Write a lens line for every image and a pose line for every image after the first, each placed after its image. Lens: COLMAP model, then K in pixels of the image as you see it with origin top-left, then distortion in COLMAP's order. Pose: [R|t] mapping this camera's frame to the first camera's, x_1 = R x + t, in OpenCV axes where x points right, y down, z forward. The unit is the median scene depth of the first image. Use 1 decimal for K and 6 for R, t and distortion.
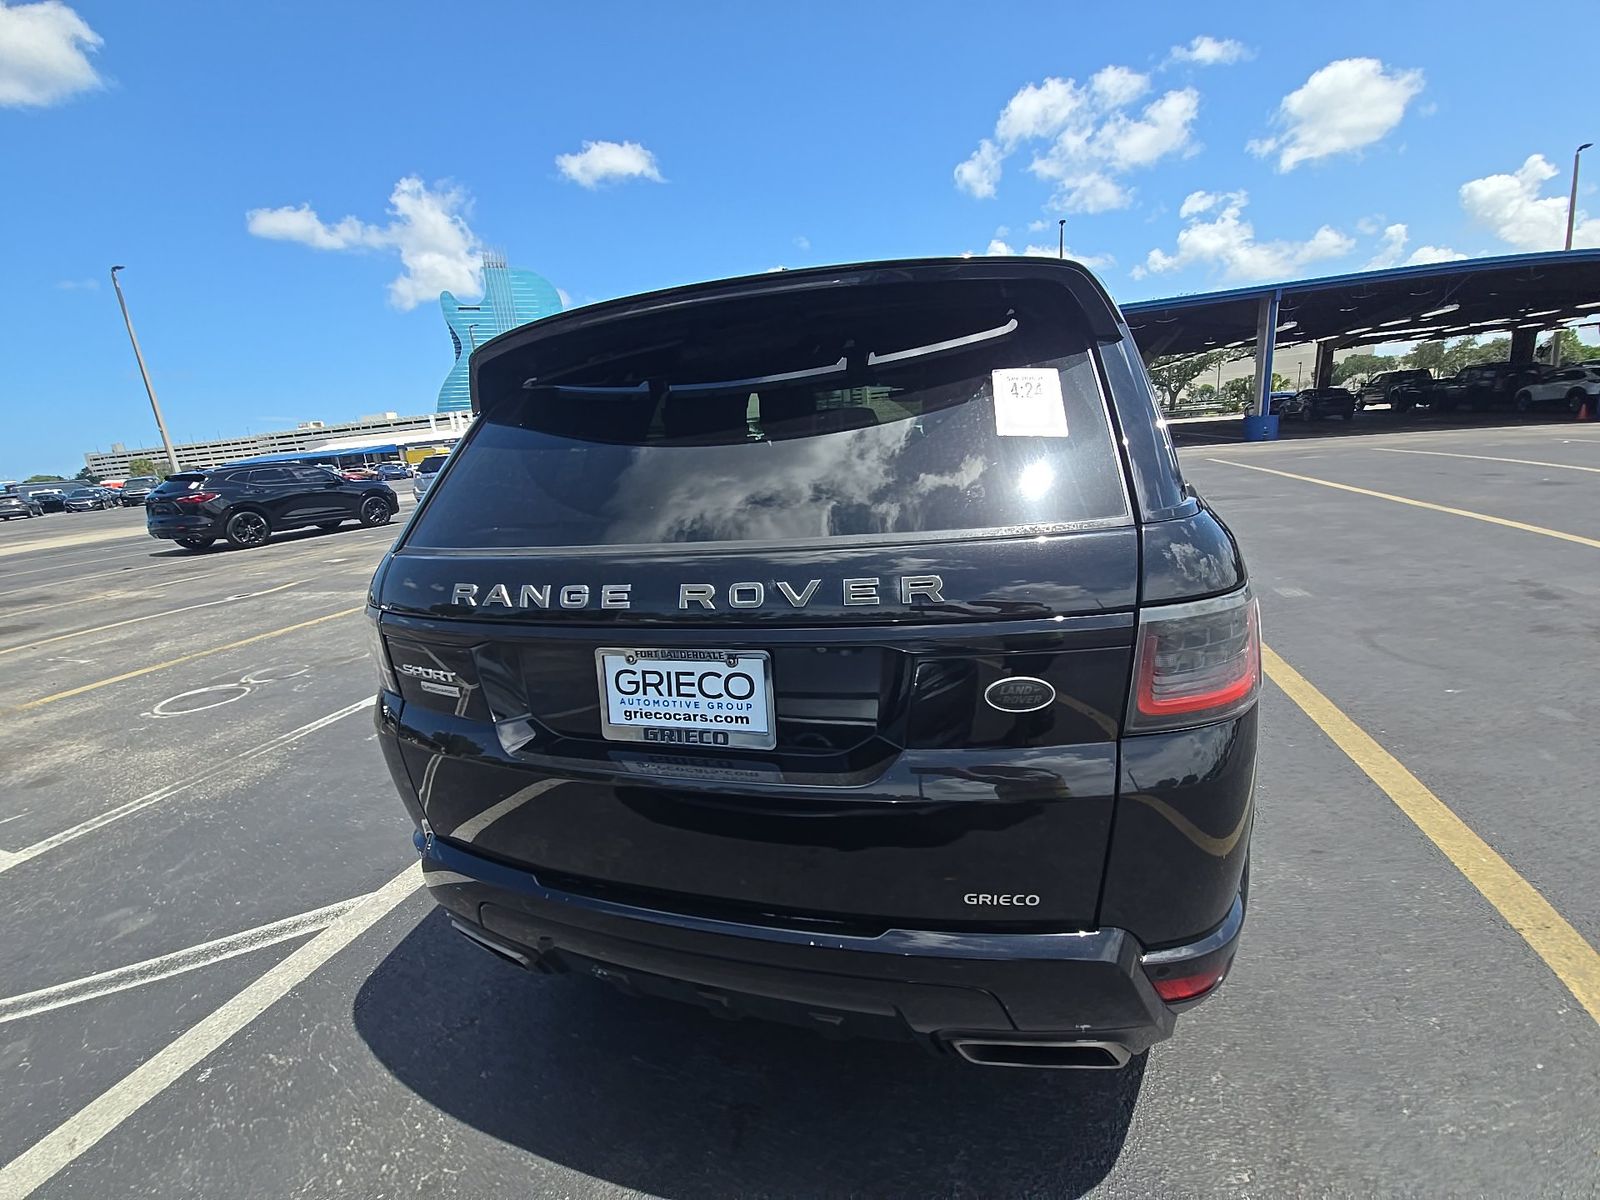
lens RADIAL K [[638.6, 0, 800.6], [0, 638.6, 588.3], [0, 0, 1]] dist [0.026663, -0.016282]
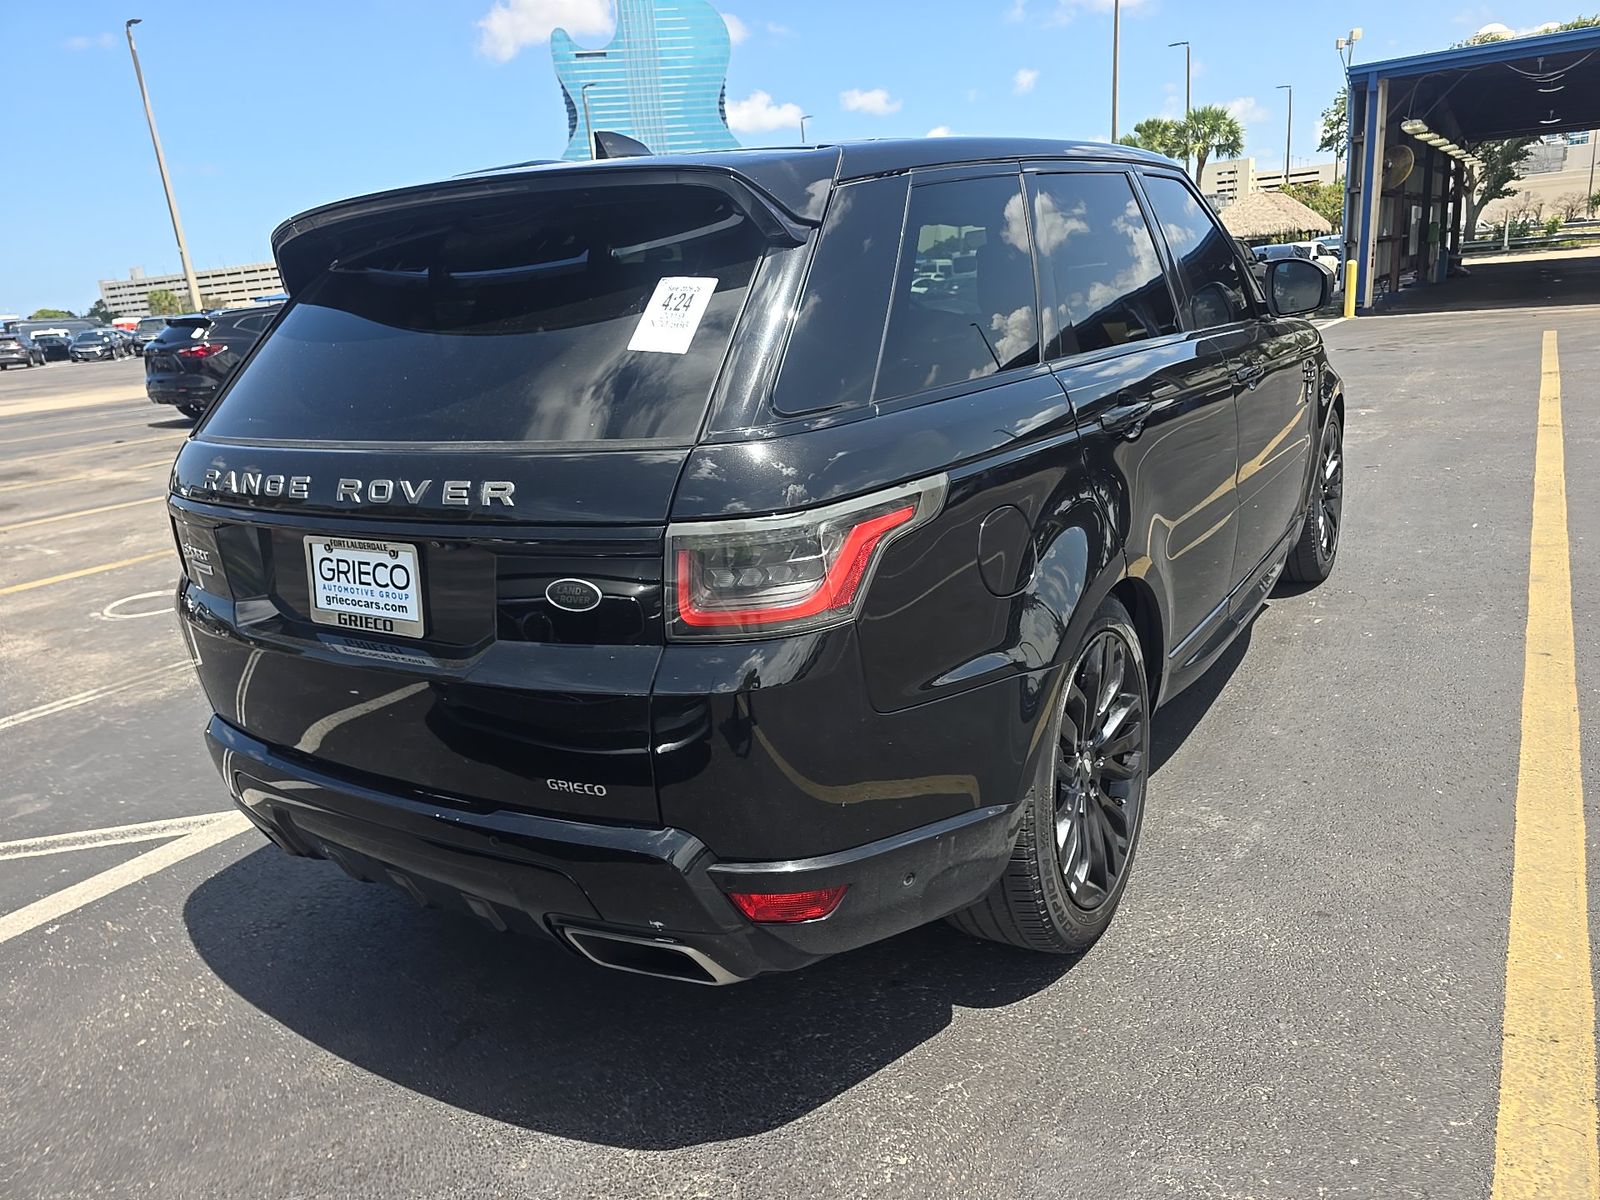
lens RADIAL K [[1088.7, 0, 797.3], [0, 1088.7, 575.1], [0, 0, 1]] dist [0.028716, -0.028341]
pose [[0.962089, 0.078524, -0.261186, 0.472797], [-0.065790, 0.996195, 0.057159, 0.000237], [0.264681, -0.037809, 0.963595, -0.272614]]
